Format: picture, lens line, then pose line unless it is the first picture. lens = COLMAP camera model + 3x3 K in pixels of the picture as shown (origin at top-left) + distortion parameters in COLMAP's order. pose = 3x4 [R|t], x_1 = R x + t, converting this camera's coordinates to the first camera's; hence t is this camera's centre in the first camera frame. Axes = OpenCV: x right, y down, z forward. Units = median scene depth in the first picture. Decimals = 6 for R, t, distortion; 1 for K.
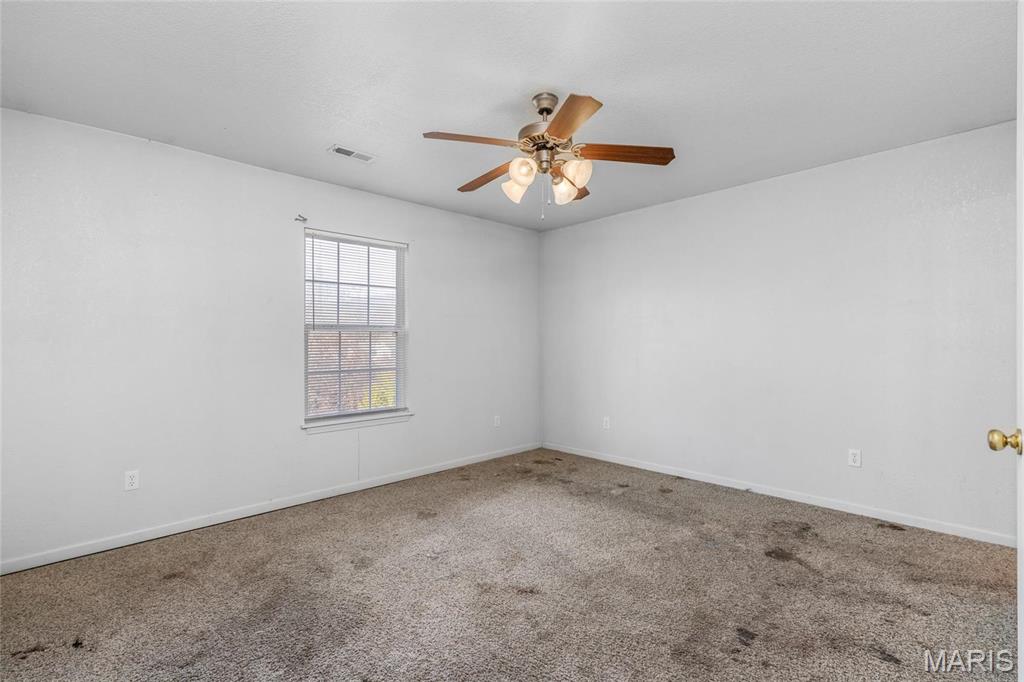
lens RADIAL K [[475.0, 0, 507.3], [0, 475.0, 339.2], [0, 0, 1]] dist [0.021228, 0.000084]
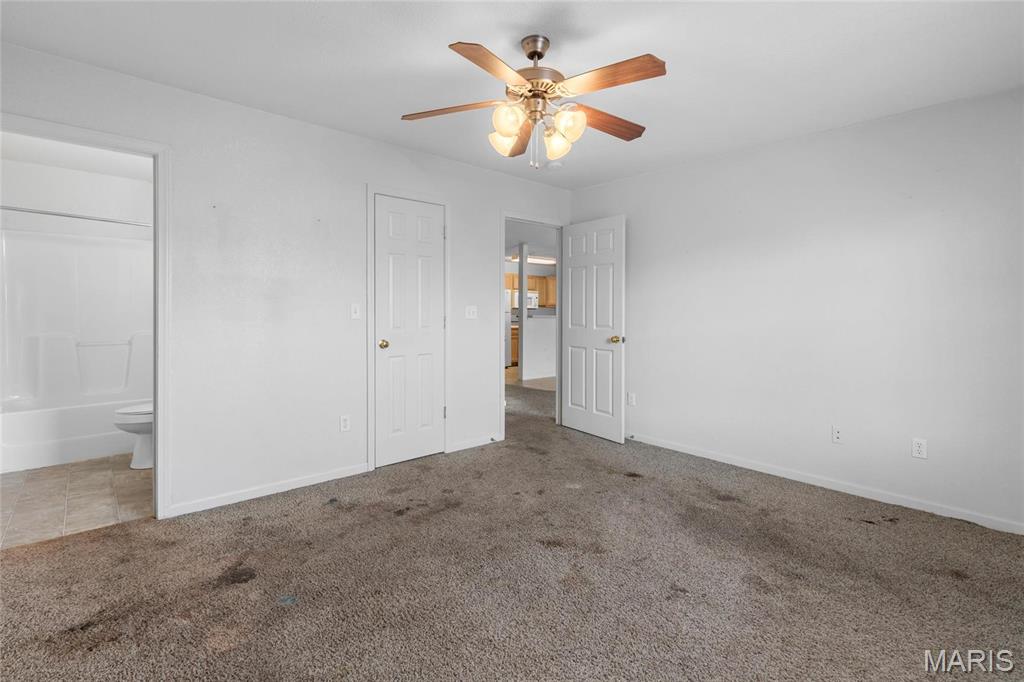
lens RADIAL K [[475.0, 0, 507.3], [0, 475.0, 339.2], [0, 0, 1]] dist [0.021228, 0.000084]
pose [[-0.999485, -0.000604, 0.032090, 0.103704], [0.000844, 0.998983, 0.045074, 0.022517], [-0.032085, 0.045078, -0.998468, 1.922491]]
